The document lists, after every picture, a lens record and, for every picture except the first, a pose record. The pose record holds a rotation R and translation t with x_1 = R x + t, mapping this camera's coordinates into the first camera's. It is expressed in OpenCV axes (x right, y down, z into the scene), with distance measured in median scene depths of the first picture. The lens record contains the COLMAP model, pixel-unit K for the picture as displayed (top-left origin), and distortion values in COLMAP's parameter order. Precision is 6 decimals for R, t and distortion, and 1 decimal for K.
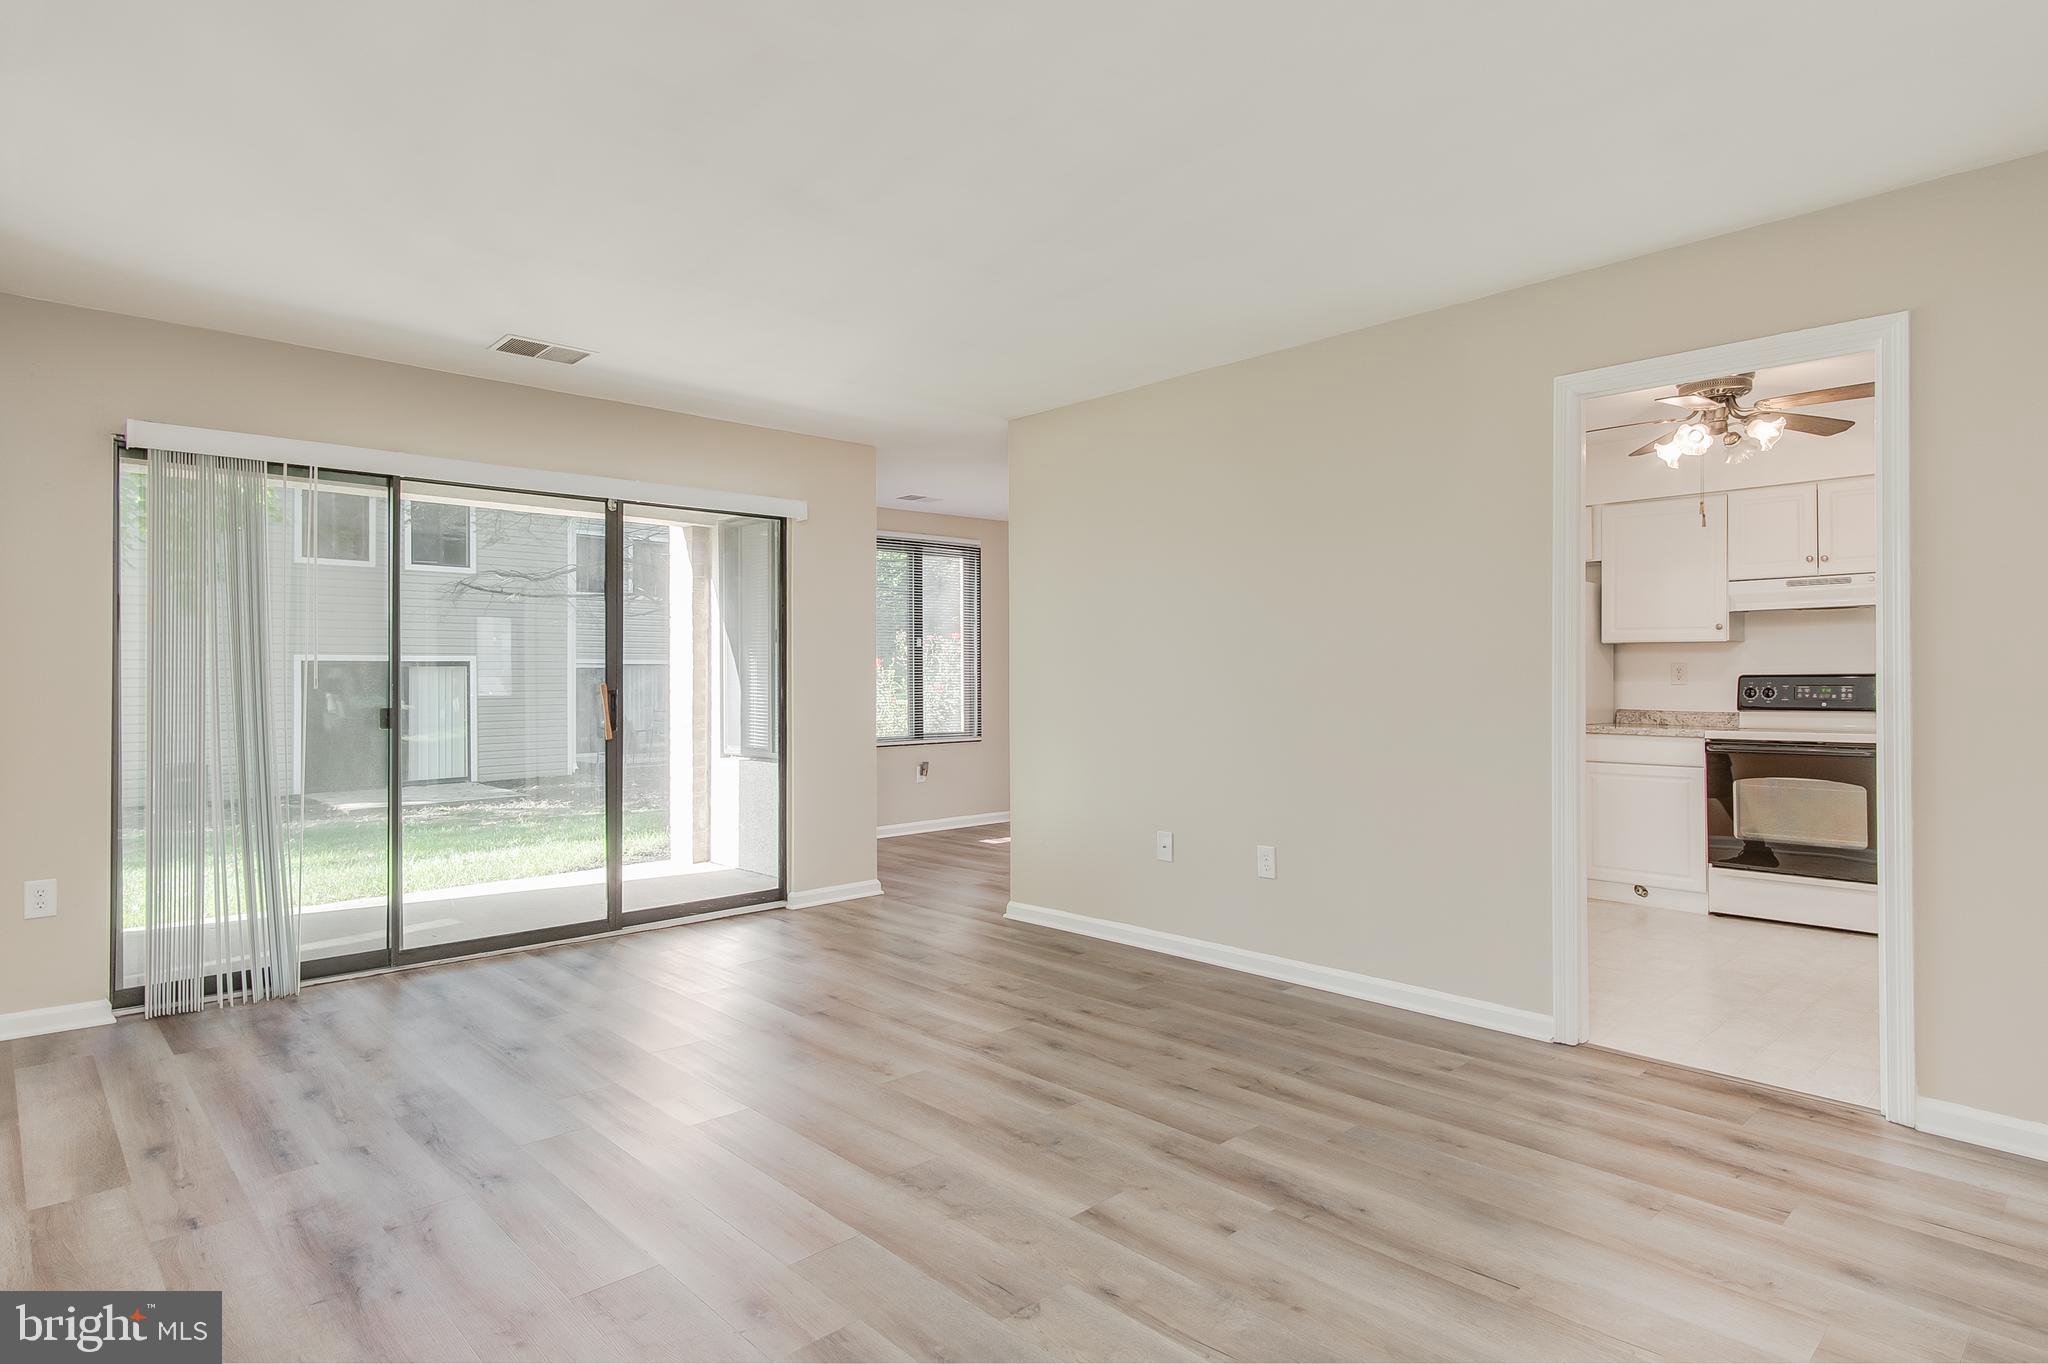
lens RADIAL K [[1086.8, 0, 1039.3], [0, 1086.8, 672.9], [0, 0, 1]] dist [0.004475, 0.000913]
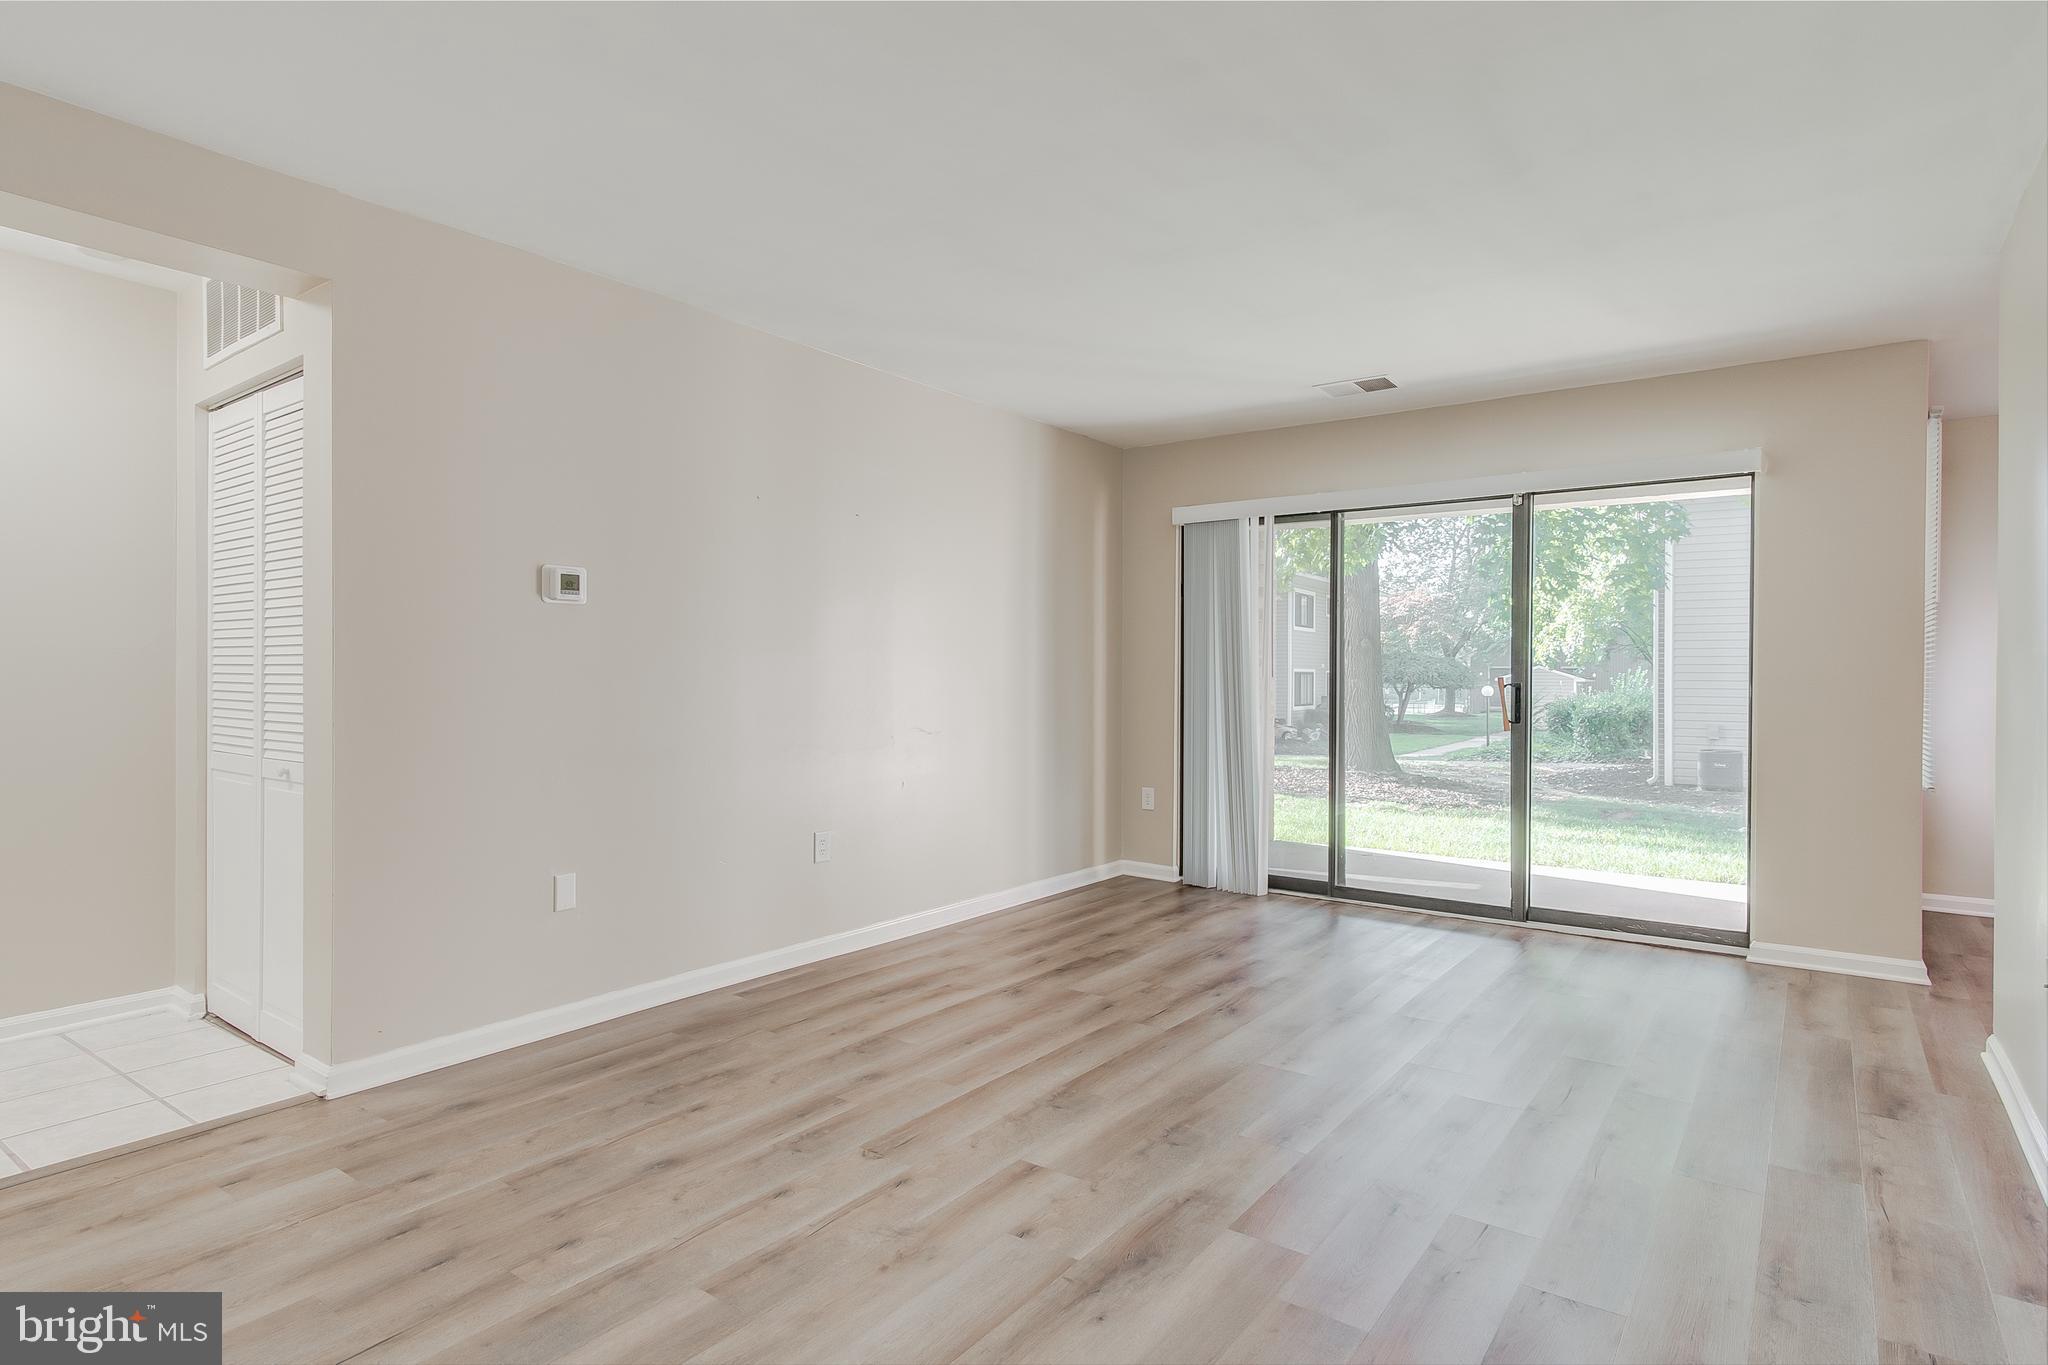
lens RADIAL K [[1086.8, 0, 1039.3], [0, 1086.8, 673.4], [0, 0, 1]] dist [0.004475, 0.000913]
pose [[0.180665, 0.004239, -0.983535, 0.833942], [0.000009, 0.999991, 0.004312, 0.005610], [0.983545, -0.000788, 0.180664, 0.619778]]
